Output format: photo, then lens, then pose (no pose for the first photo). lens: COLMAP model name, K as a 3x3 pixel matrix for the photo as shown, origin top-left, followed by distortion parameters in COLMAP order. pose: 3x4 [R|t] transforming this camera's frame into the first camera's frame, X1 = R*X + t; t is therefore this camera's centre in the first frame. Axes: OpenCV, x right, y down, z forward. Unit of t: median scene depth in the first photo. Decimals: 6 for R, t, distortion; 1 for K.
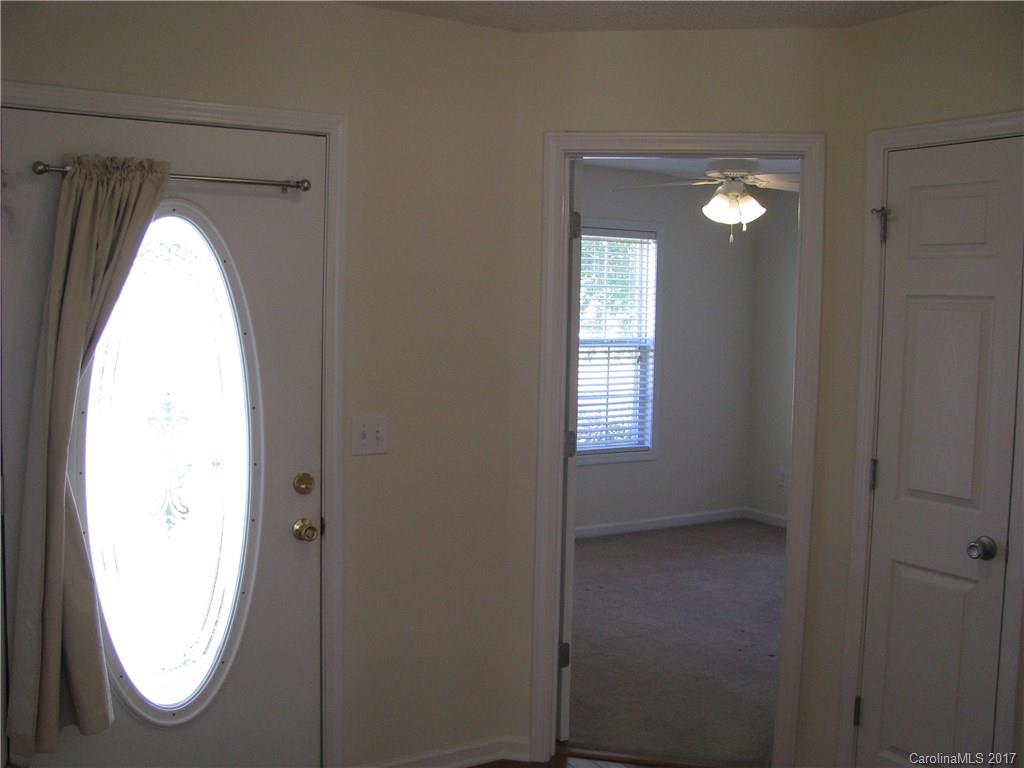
lens RADIAL K [[1082.8, 0, 511.7], [0, 1082.8, 383.3], [0, 0, 1]] dist [-0.174818, 0.000000]
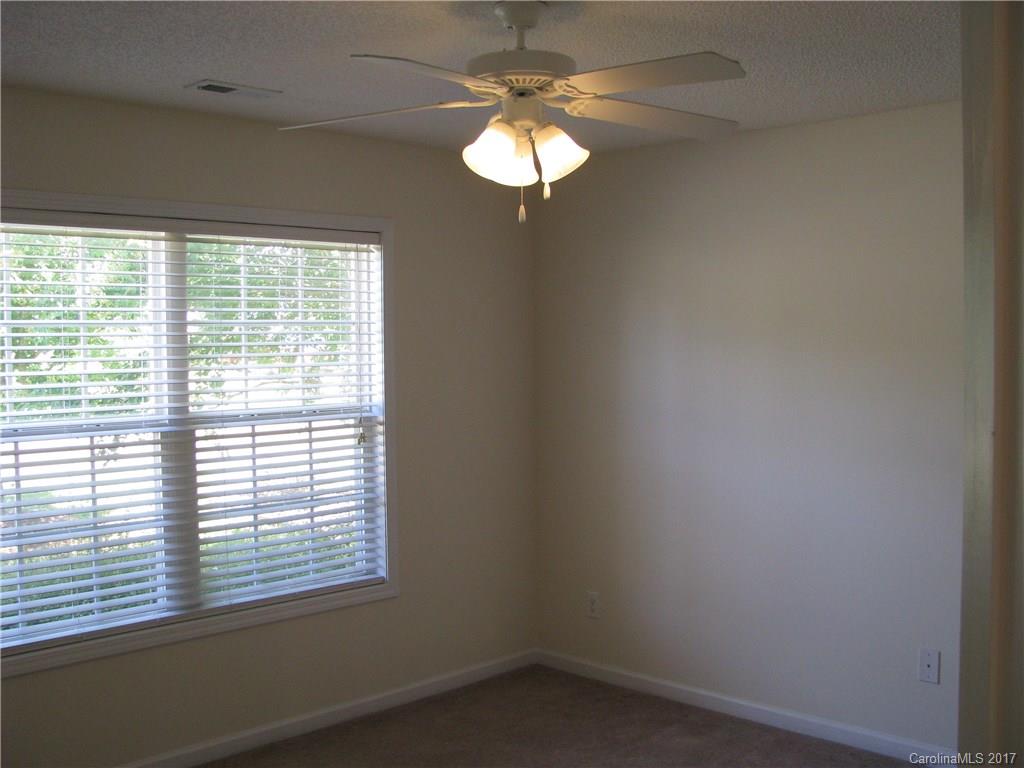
lens RADIAL K [[1082.8, 0, 511.3], [0, 1082.8, 383.1], [0, 0, 1]] dist [-0.174818, 0.000000]
pose [[0.971841, -0.037350, 0.232661, 0.059286], [0.046363, 0.998367, -0.033386, -0.029436], [-0.231034, 0.043233, 0.971985, 0.379805]]
